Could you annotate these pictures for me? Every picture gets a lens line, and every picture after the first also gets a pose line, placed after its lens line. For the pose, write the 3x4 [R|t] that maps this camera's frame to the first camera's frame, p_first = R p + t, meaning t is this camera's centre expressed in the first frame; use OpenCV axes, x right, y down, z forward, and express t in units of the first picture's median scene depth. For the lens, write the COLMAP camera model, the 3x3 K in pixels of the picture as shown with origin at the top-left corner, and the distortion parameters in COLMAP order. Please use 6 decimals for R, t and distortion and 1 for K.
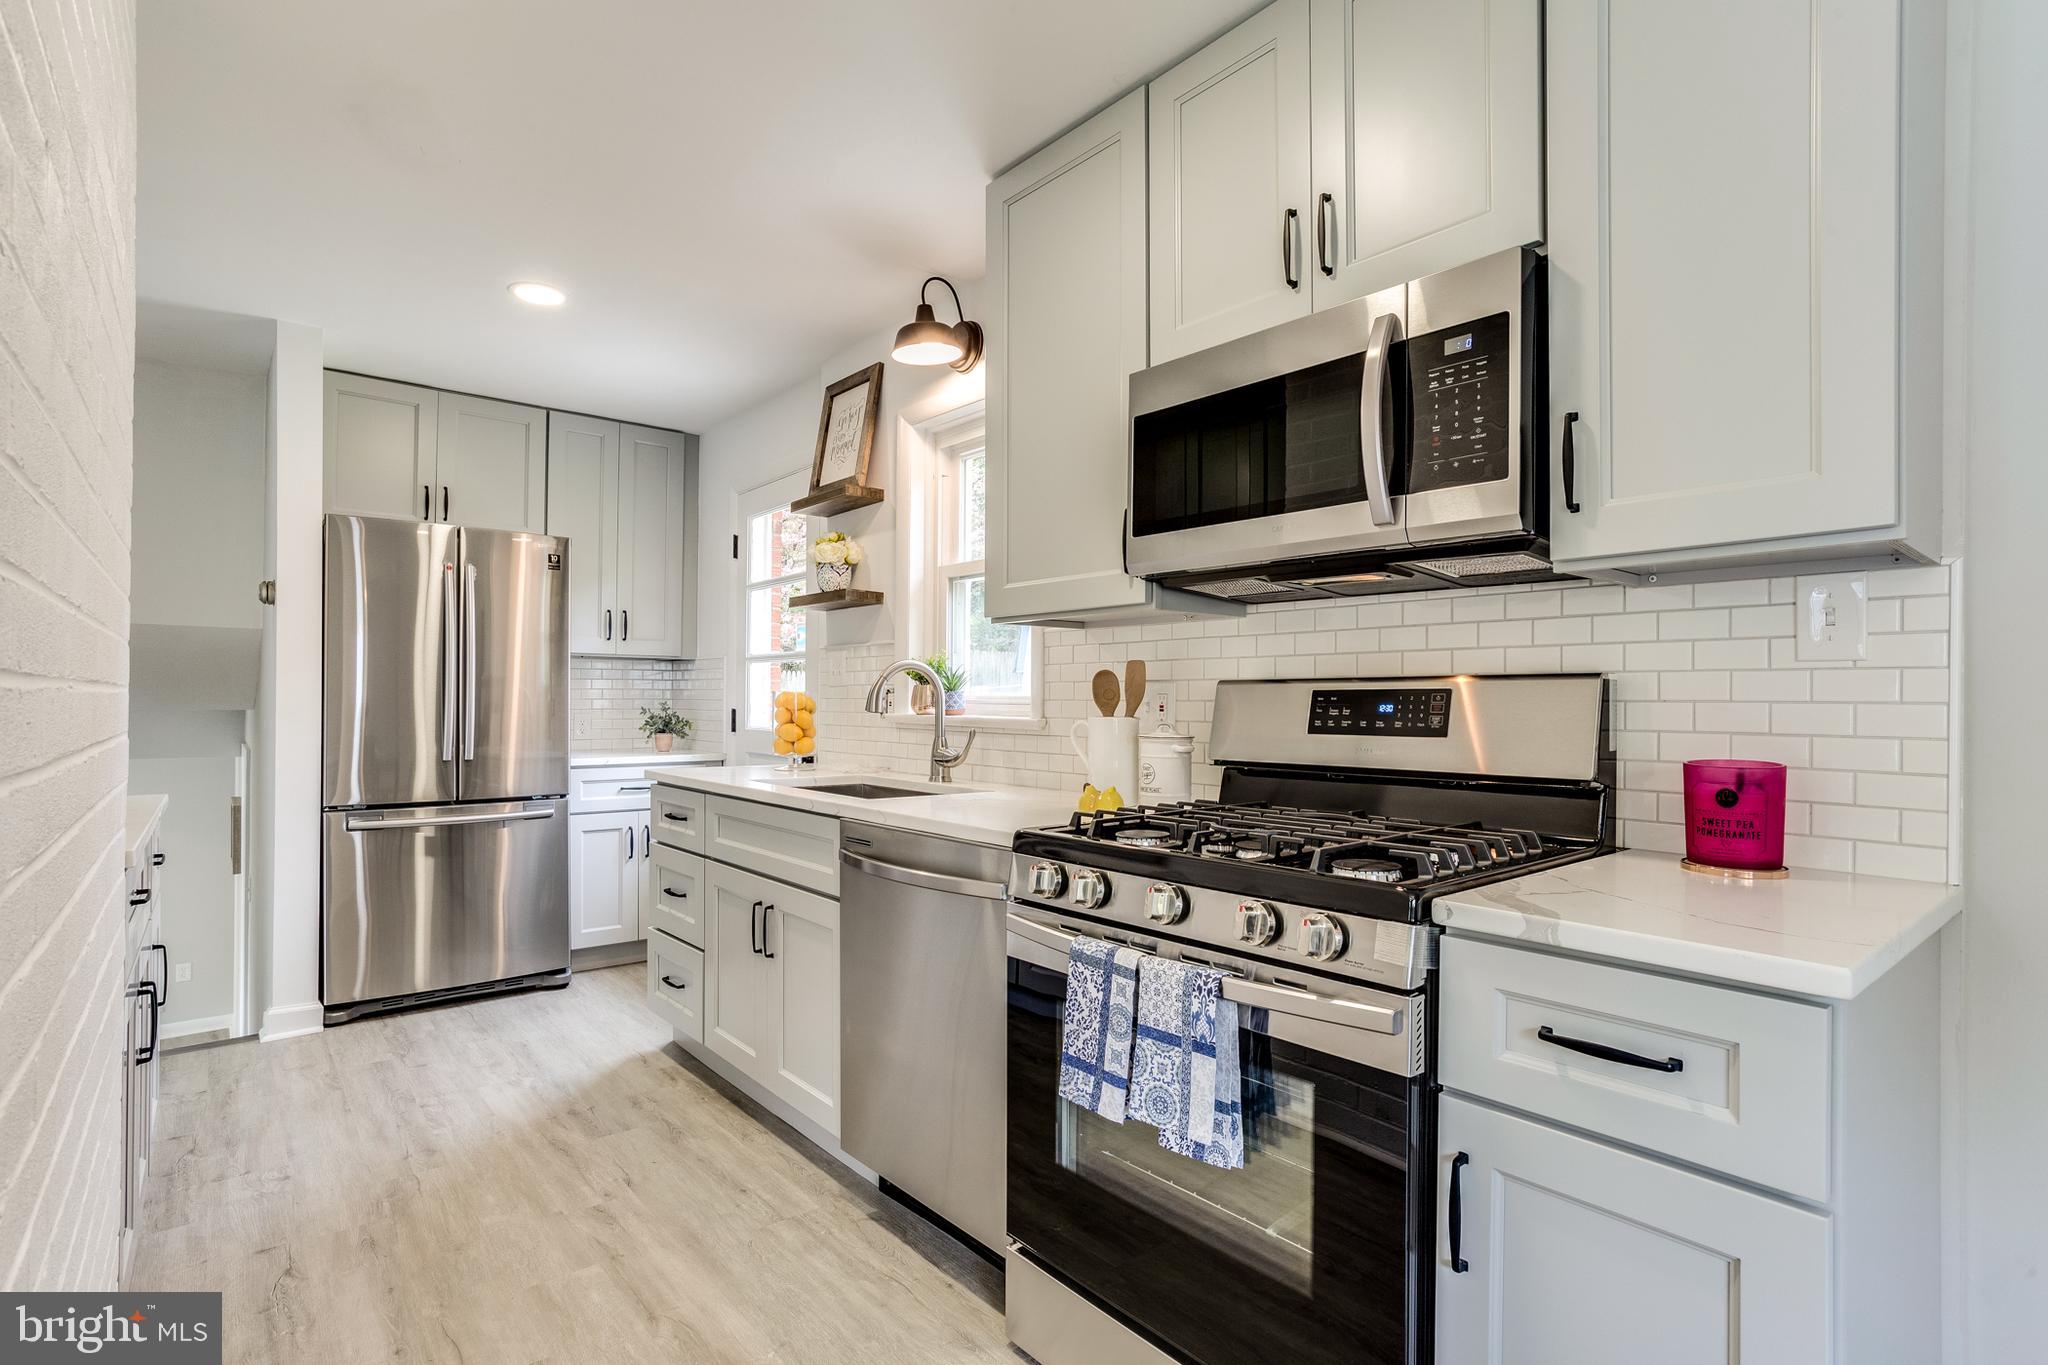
lens RADIAL K [[991.2, 0, 1011.8], [0, 991.2, 692.4], [0, 0, 1]] dist [-0.027108, 0.017980]
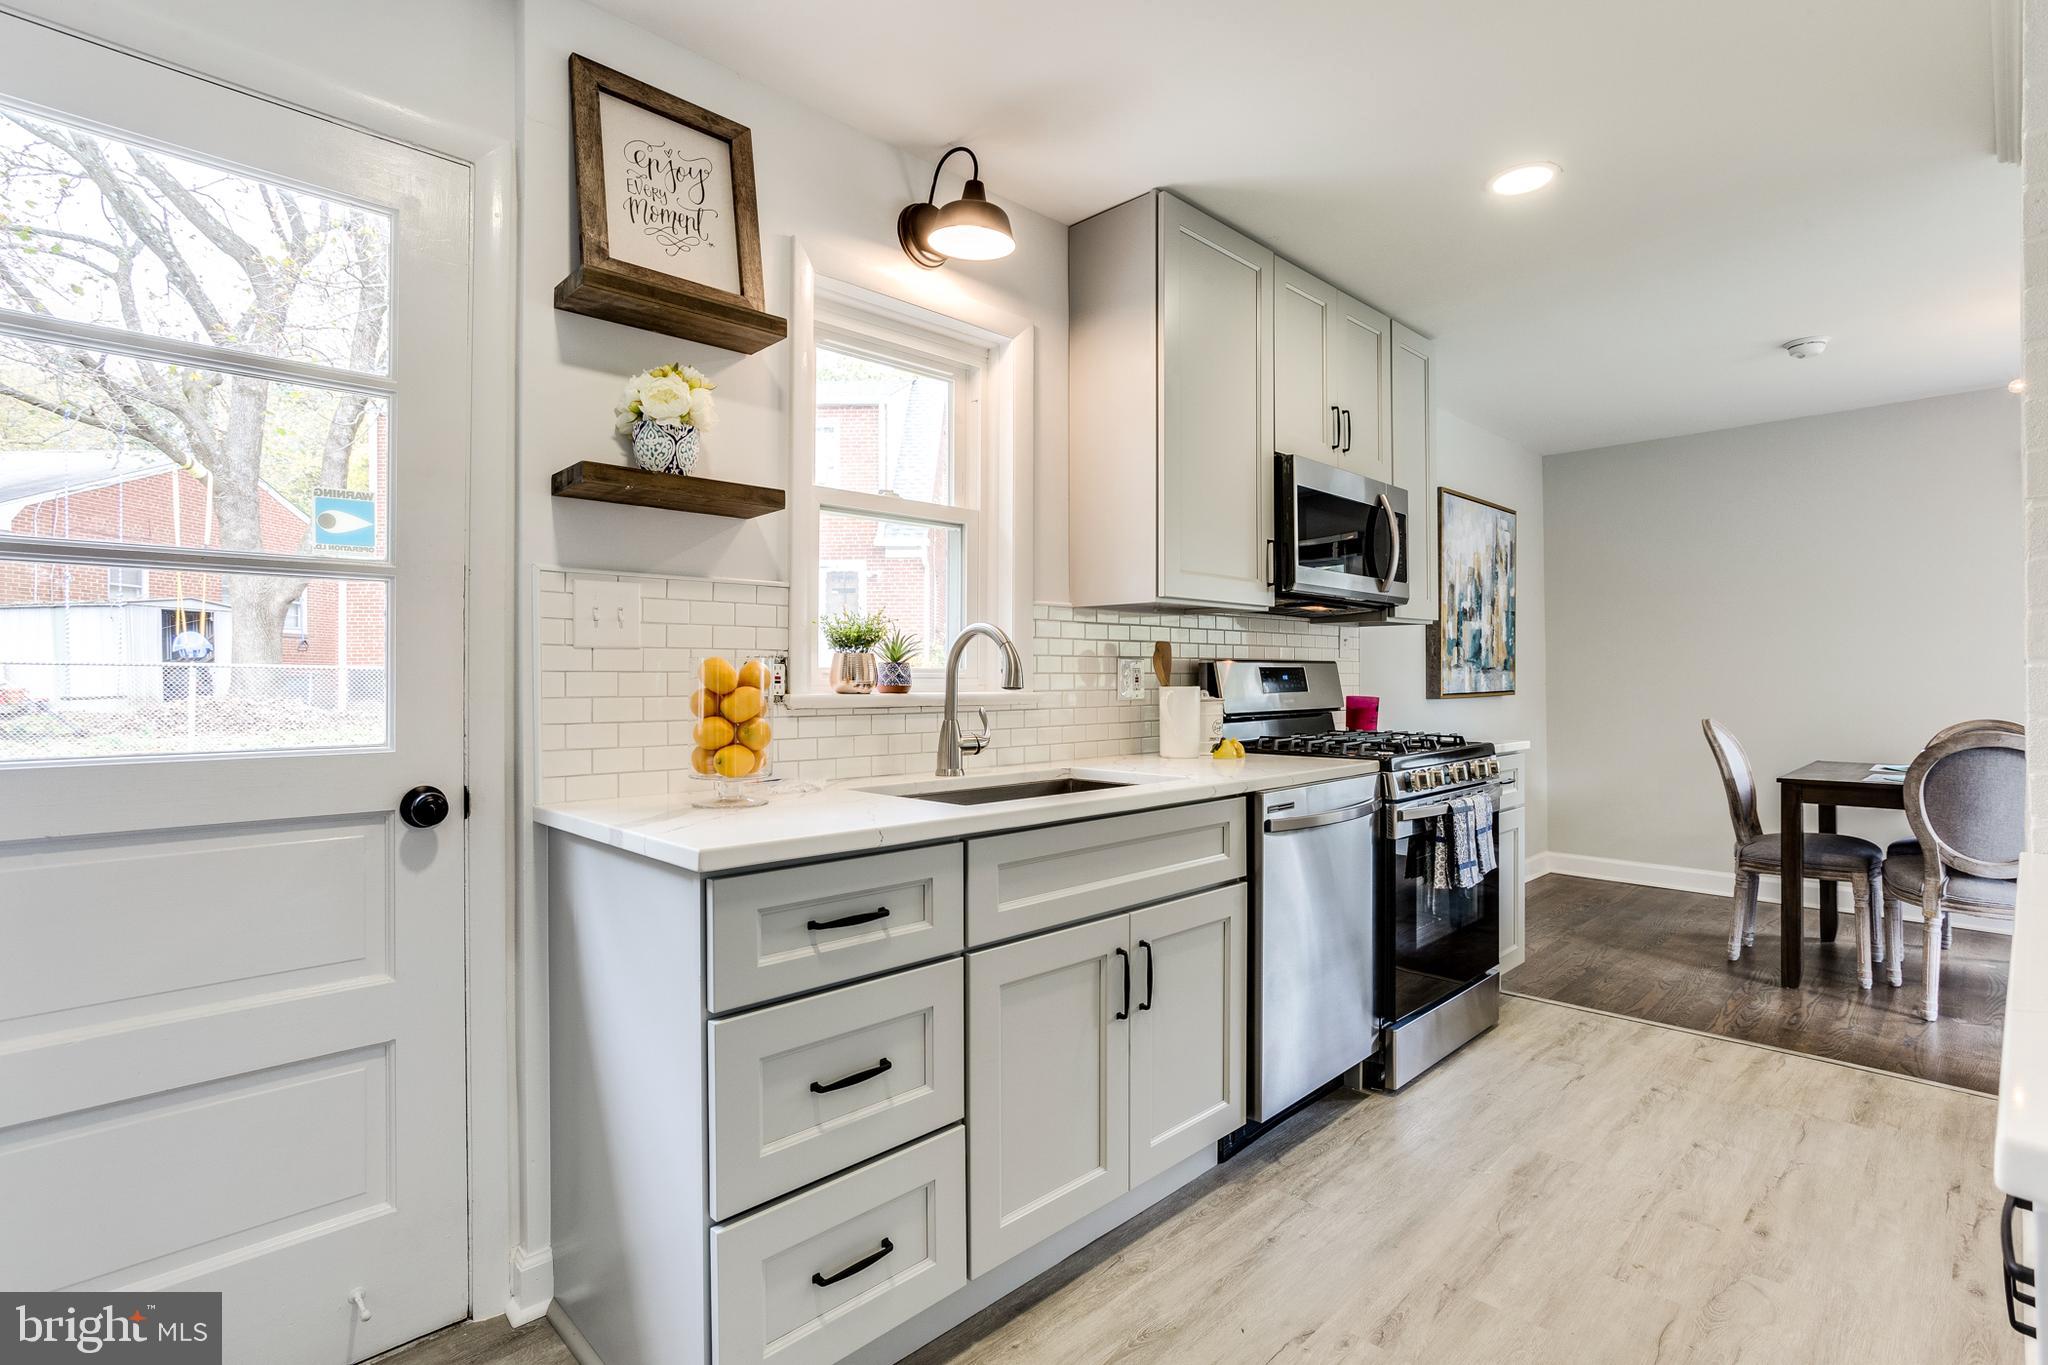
lens RADIAL K [[991.2, 0, 1019.6], [0, 991.2, 658.5], [0, 0, 1]] dist [-0.027108, 0.017980]
pose [[-0.087620, 0.012975, 0.996069, -1.065966], [-0.007109, 0.999882, -0.013650, 0.007347], [-0.996129, -0.008277, -0.087518, 1.235760]]
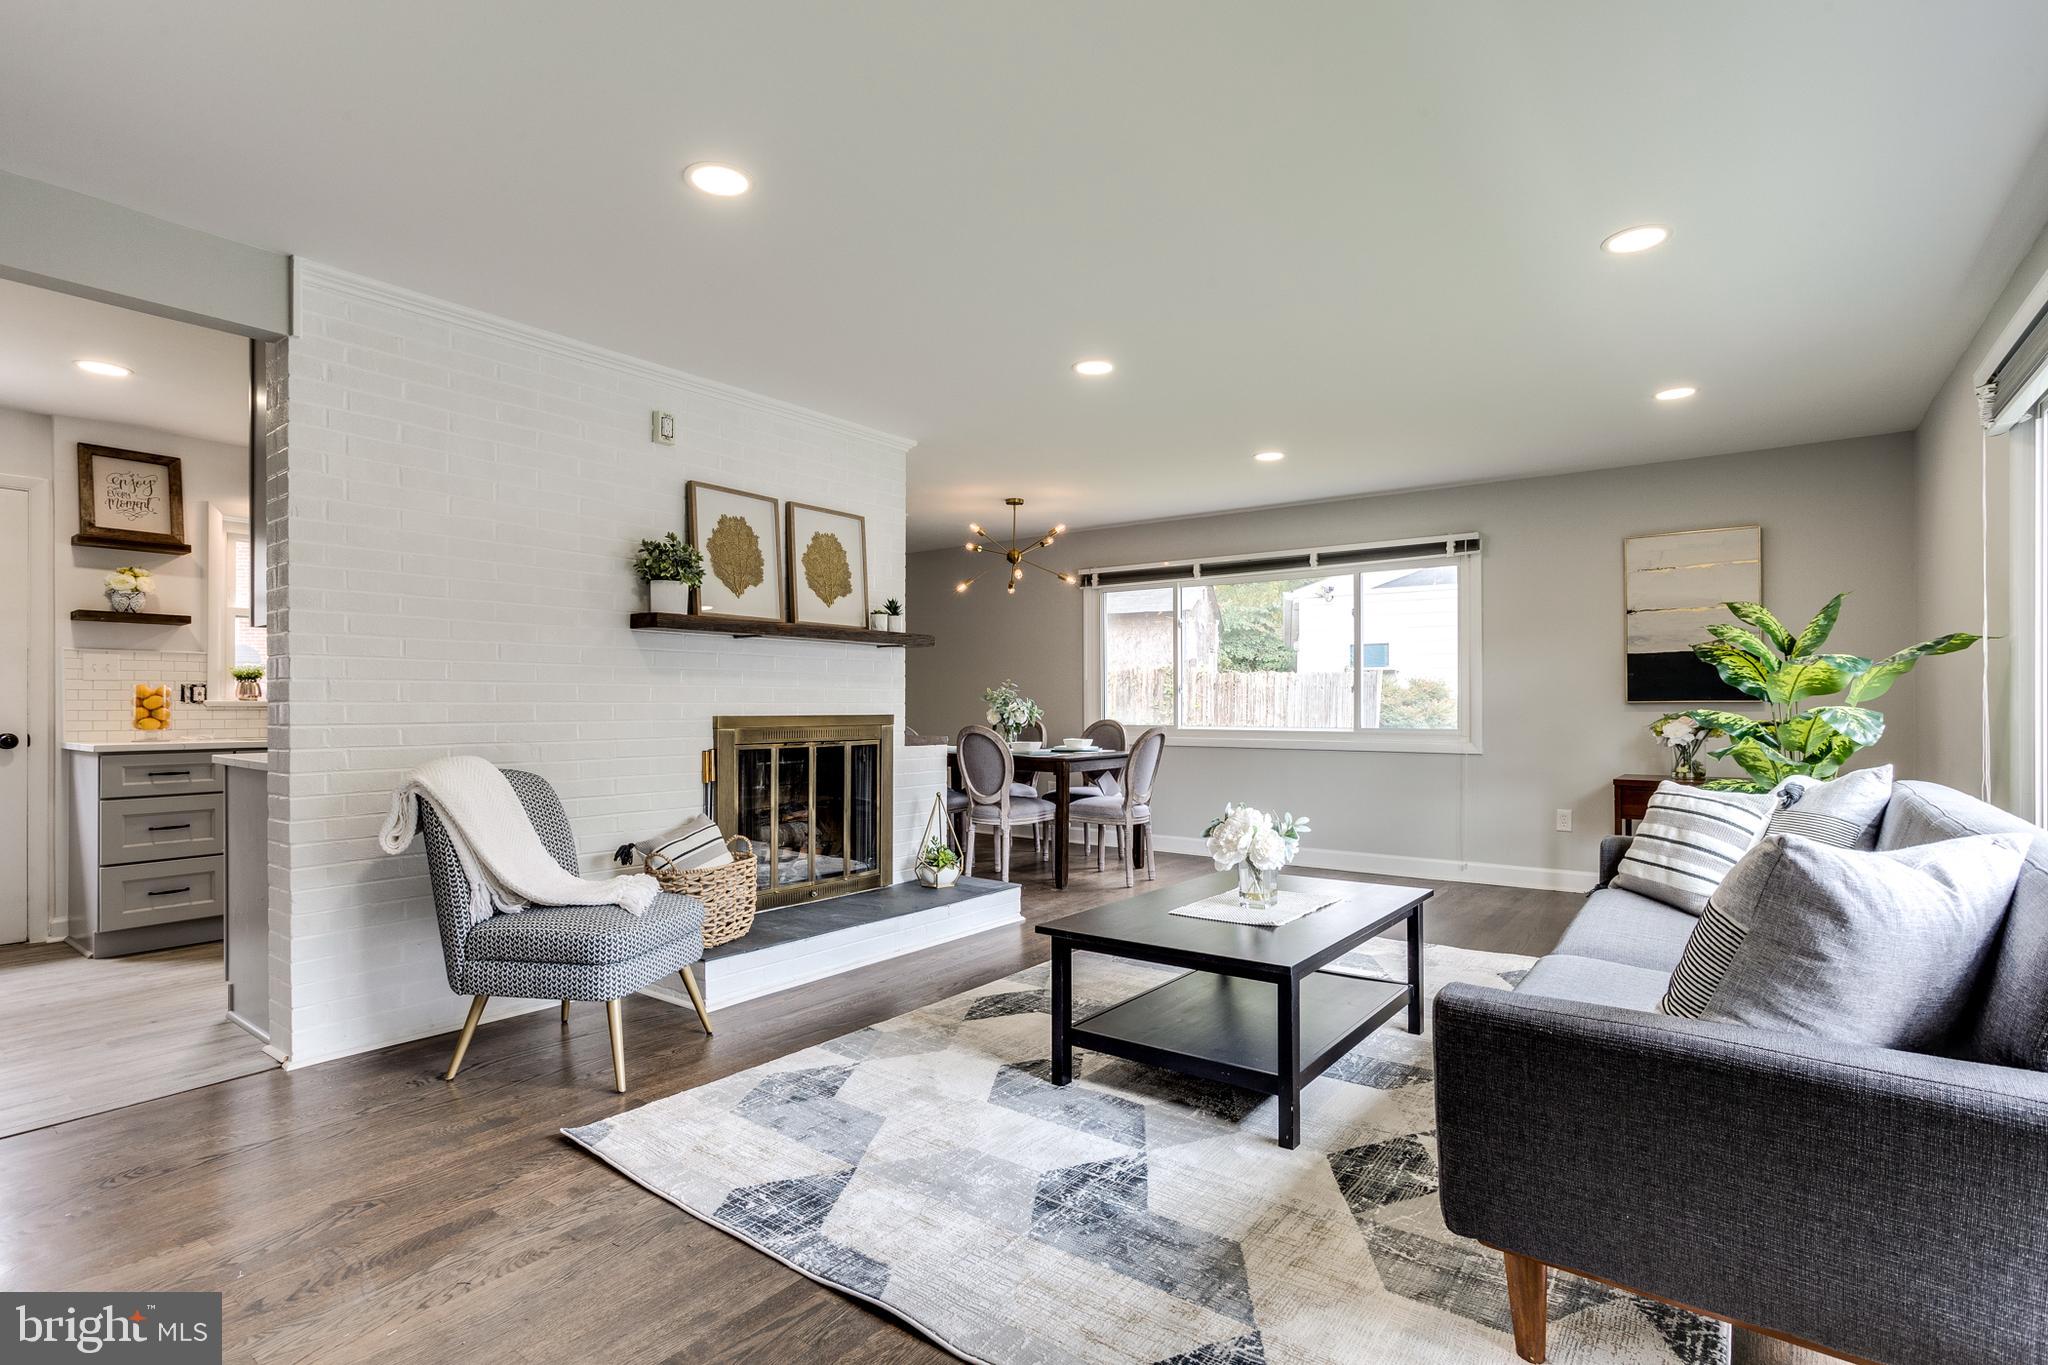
lens RADIAL K [[991.2, 0, 1023.4], [0, 991.2, 695.0], [0, 0, 1]] dist [-0.027108, 0.017980]
pose [[-0.241950, -0.003446, 0.970283, -2.589643], [-0.008140, 0.999966, 0.001522, 0.001013], [-0.970255, -0.007530, -0.241969, 0.187314]]
